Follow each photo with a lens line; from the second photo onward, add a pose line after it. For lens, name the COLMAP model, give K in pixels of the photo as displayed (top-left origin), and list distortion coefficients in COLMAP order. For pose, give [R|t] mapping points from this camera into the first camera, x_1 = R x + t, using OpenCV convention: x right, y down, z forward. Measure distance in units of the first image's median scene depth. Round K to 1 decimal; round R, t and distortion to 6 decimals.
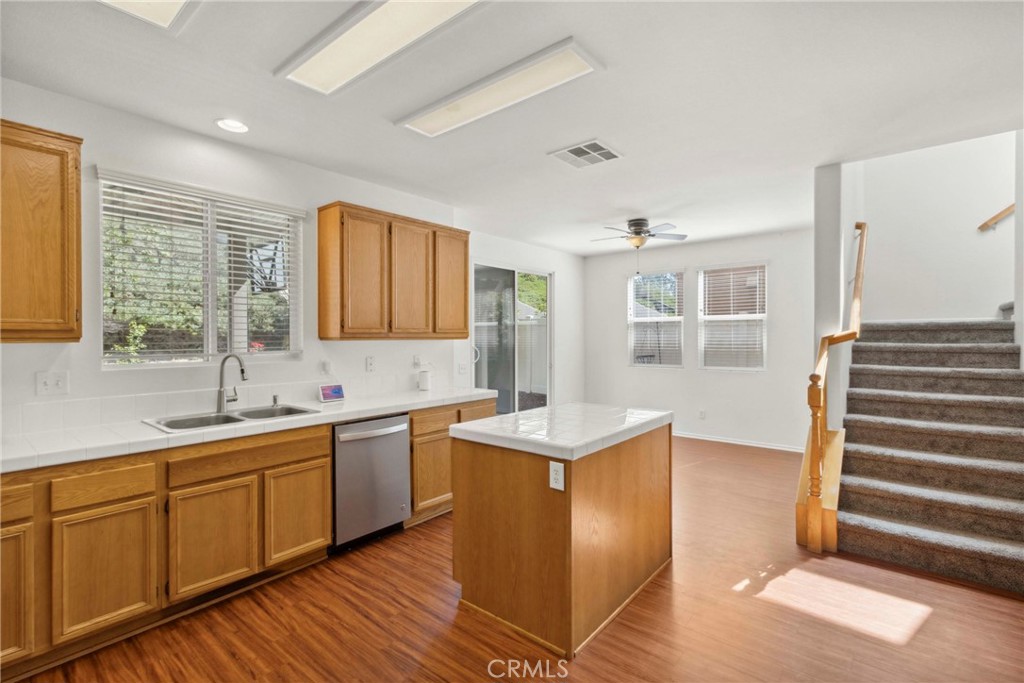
lens RADIAL K [[478.3, 0, 507.3], [0, 478.3, 340.5], [0, 0, 1]] dist [0.000689, -0.000016]
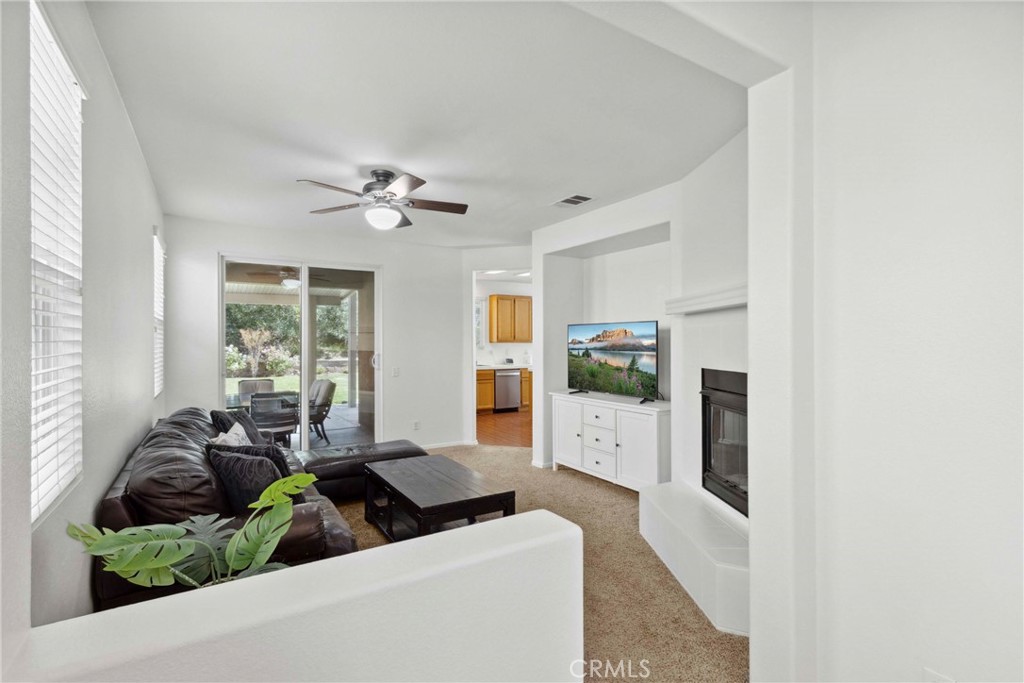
lens RADIAL K [[478.3, 0, 507.3], [0, 478.3, 340.5], [0, 0, 1]] dist [0.000689, -0.000016]
pose [[0.952110, 0.000096, -0.305757, 0.561074], [-0.000598, 0.999999, -0.001549, -0.009725], [0.305757, 0.001658, 0.952108, -1.635977]]
